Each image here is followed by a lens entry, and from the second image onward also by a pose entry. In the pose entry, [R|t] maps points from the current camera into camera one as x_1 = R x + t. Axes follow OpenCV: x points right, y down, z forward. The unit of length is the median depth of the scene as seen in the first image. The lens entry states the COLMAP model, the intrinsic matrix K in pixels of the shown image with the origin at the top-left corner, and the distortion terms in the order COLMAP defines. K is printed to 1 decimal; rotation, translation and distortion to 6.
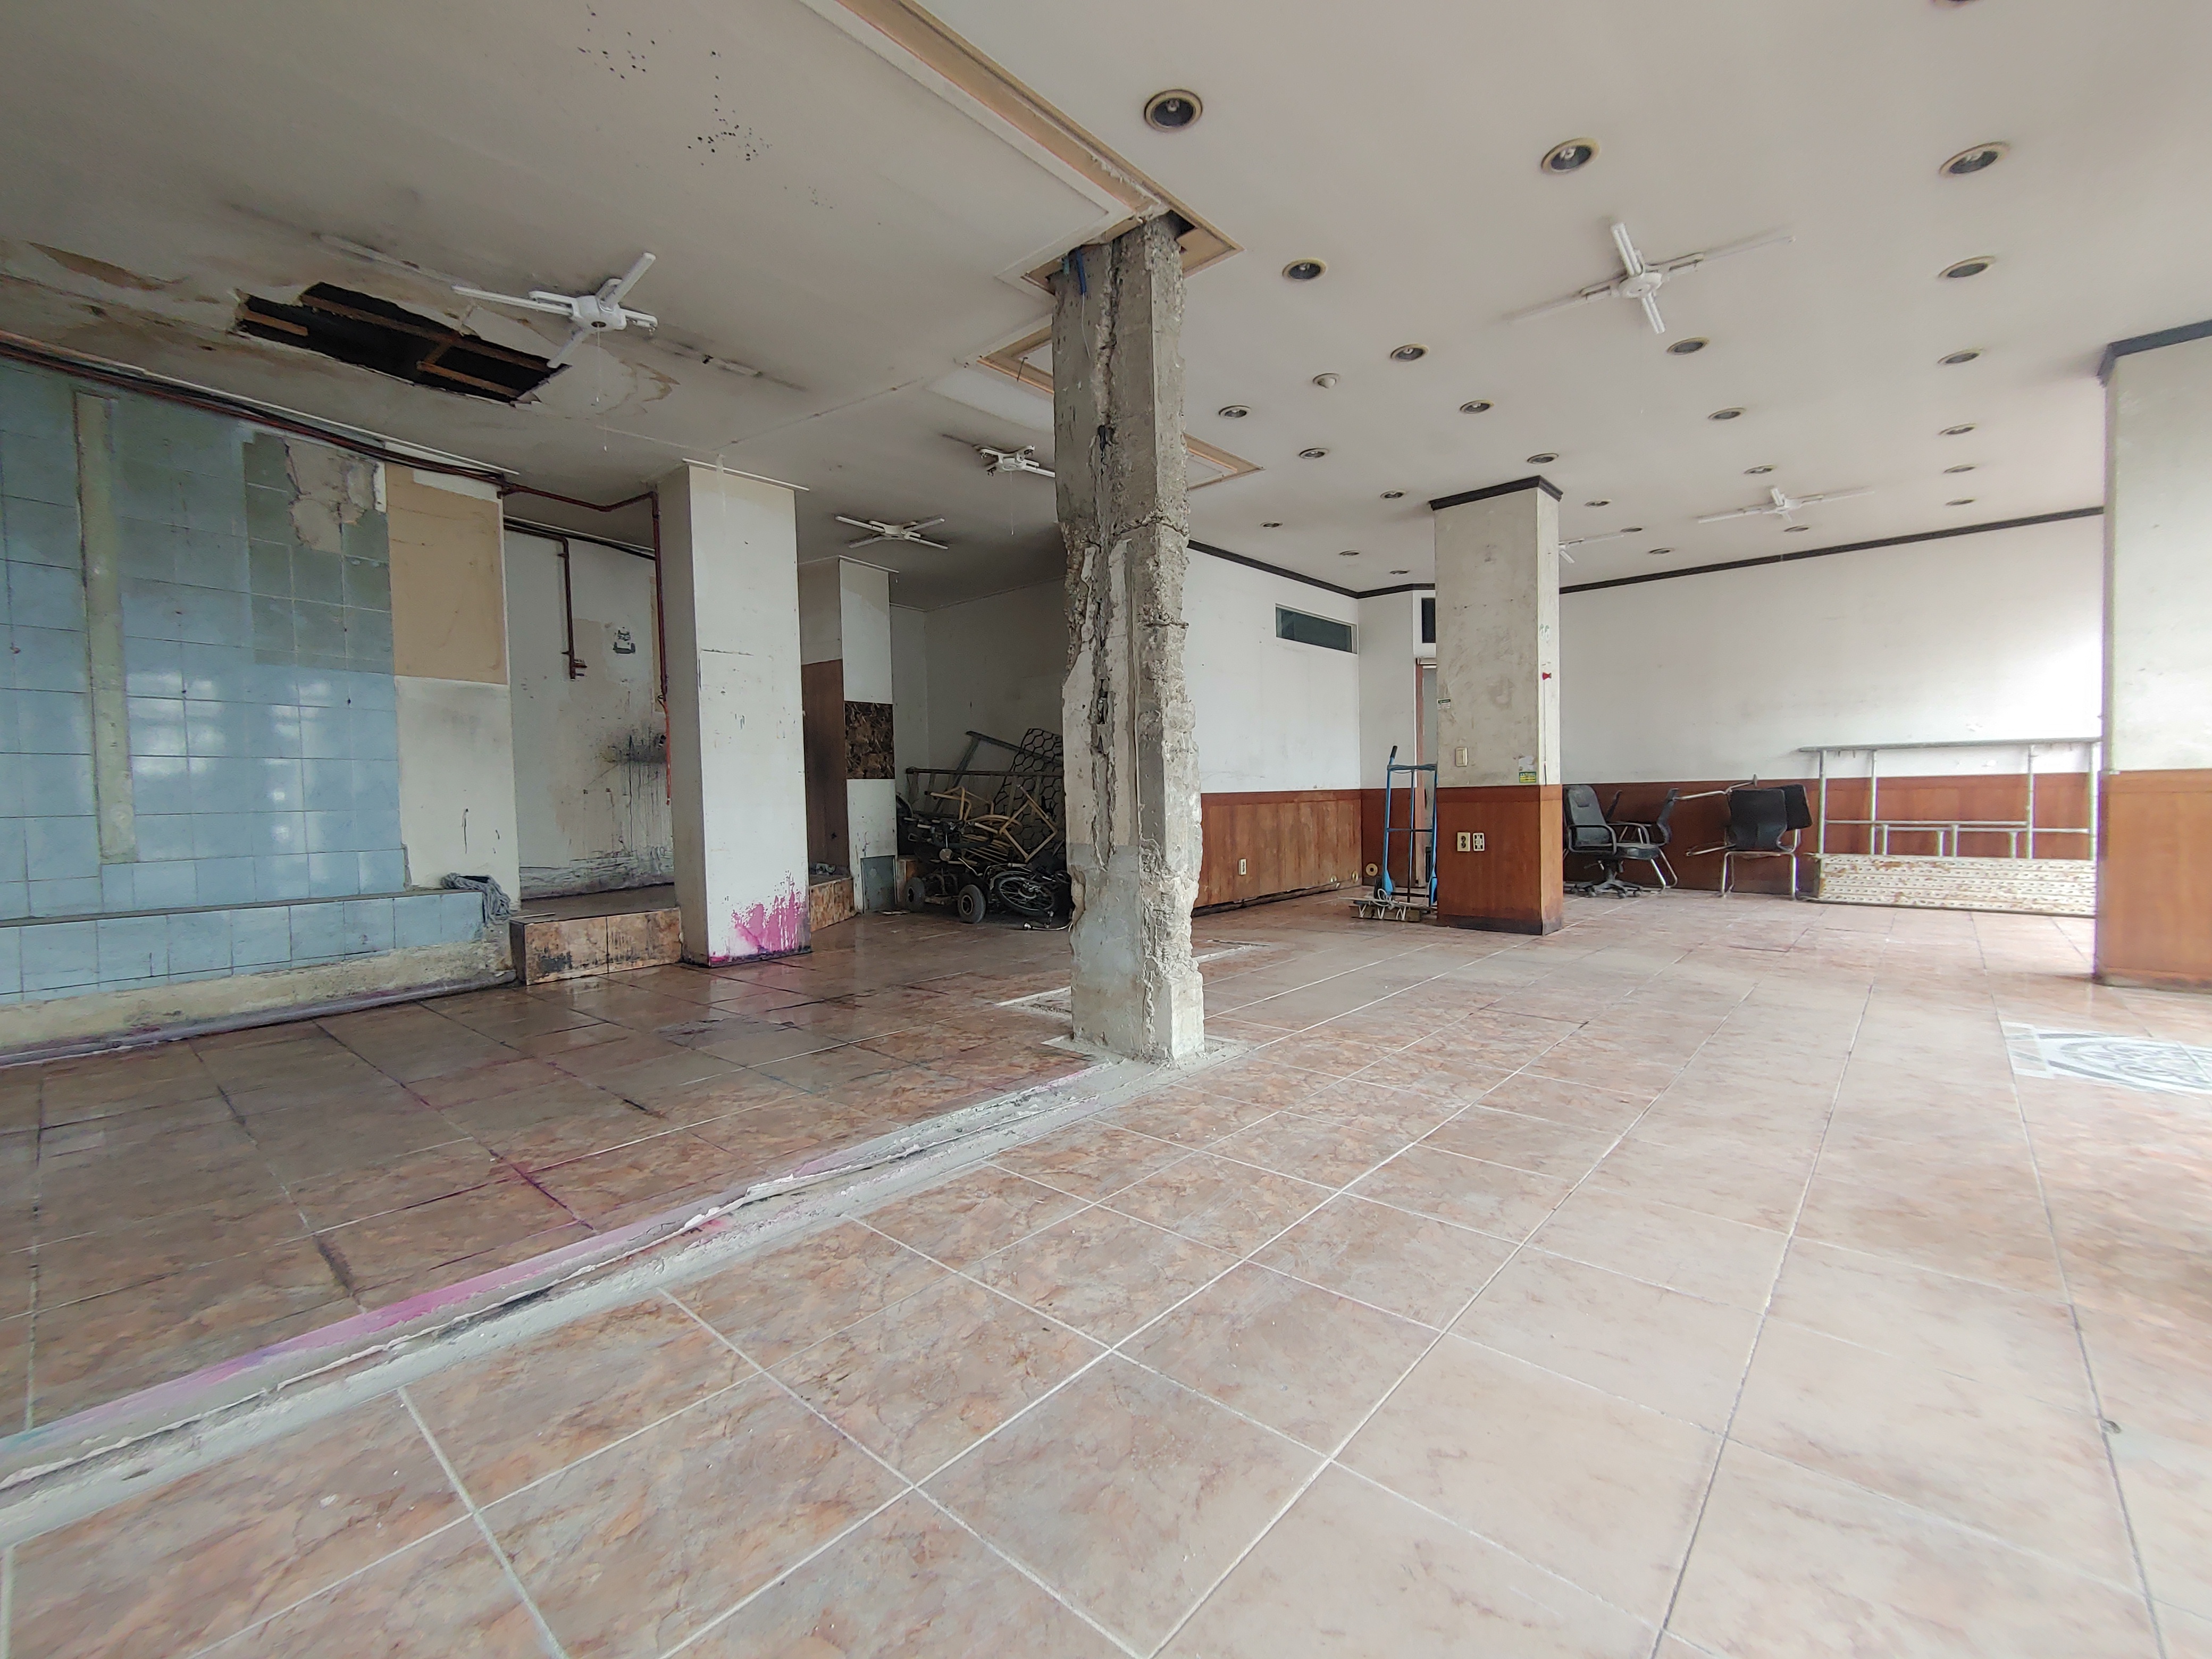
lens RADIAL K [[943.4, 0, 1108.1], [0, 943.4, 830.4], [0, 0, 1]] dist [0.001615, 0.000230]
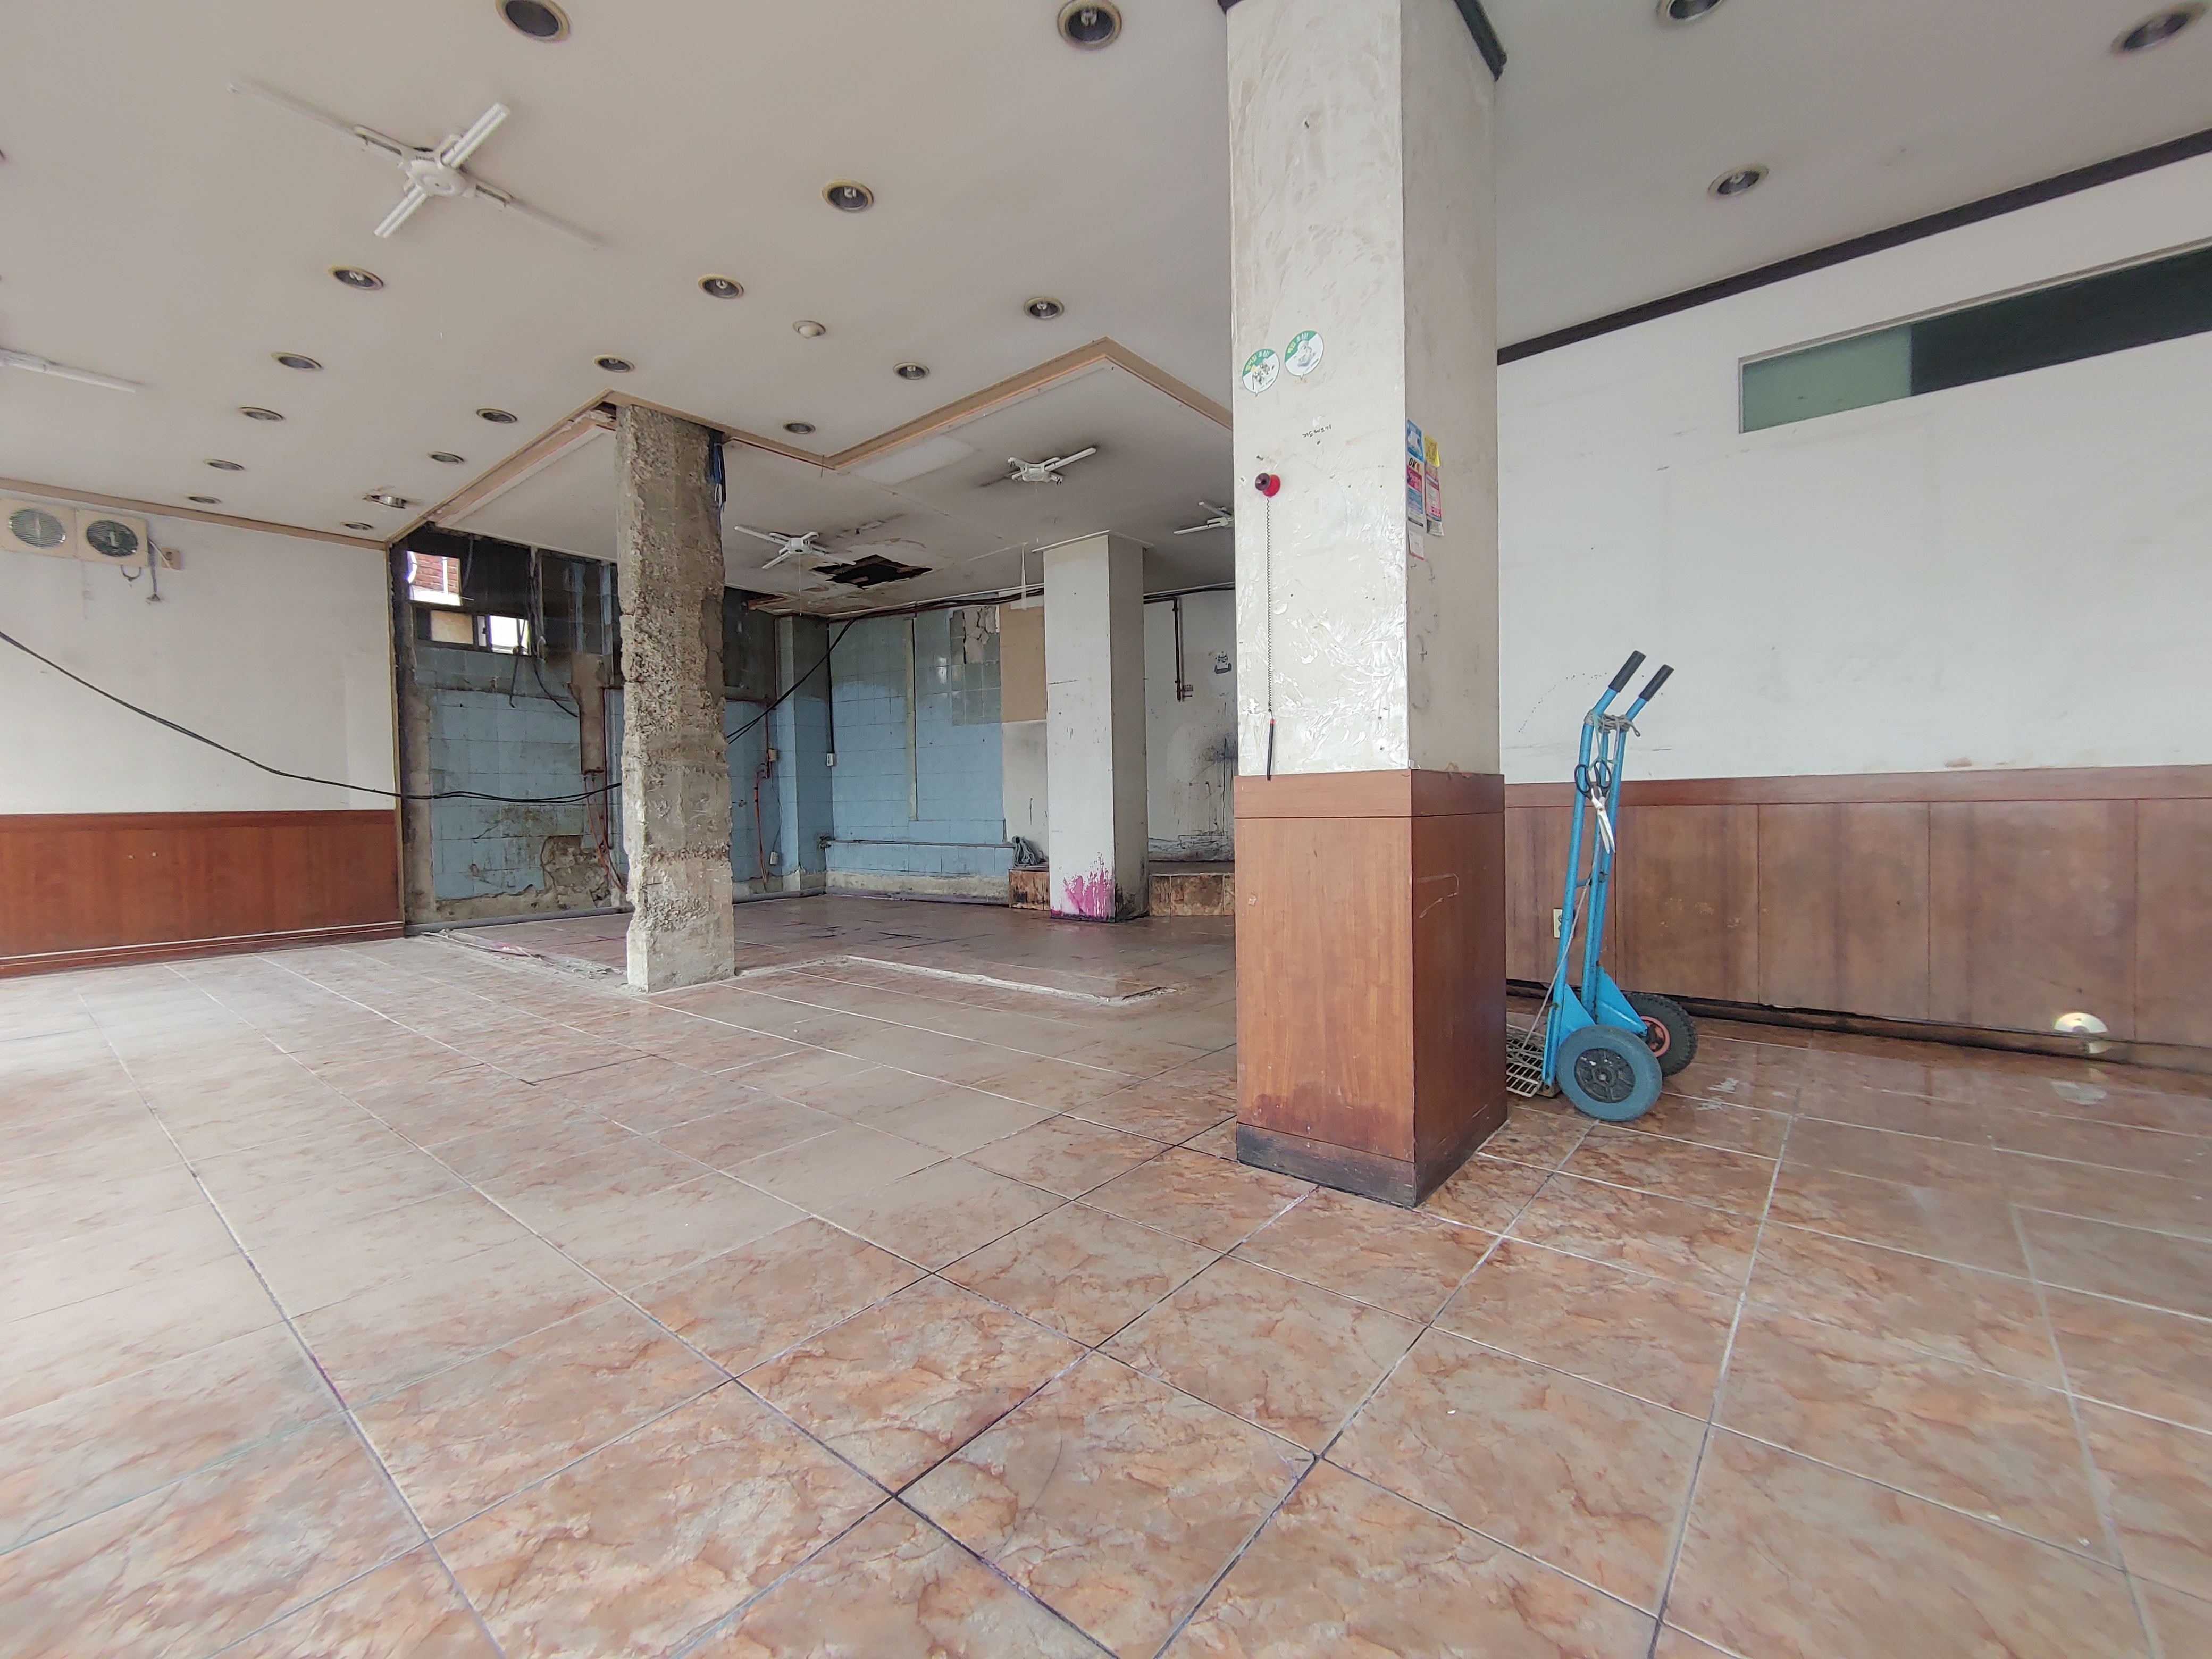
lens RADIAL K [[943.4, 0, 1100.2], [0, 943.4, 829.6], [0, 0, 1]] dist [0.001615, 0.000230]
pose [[0.027393, 0.050696, -0.998338, 1.089416], [-0.021002, 0.998522, 0.050129, -0.059459], [0.999404, 0.019594, 0.028417, 1.199915]]
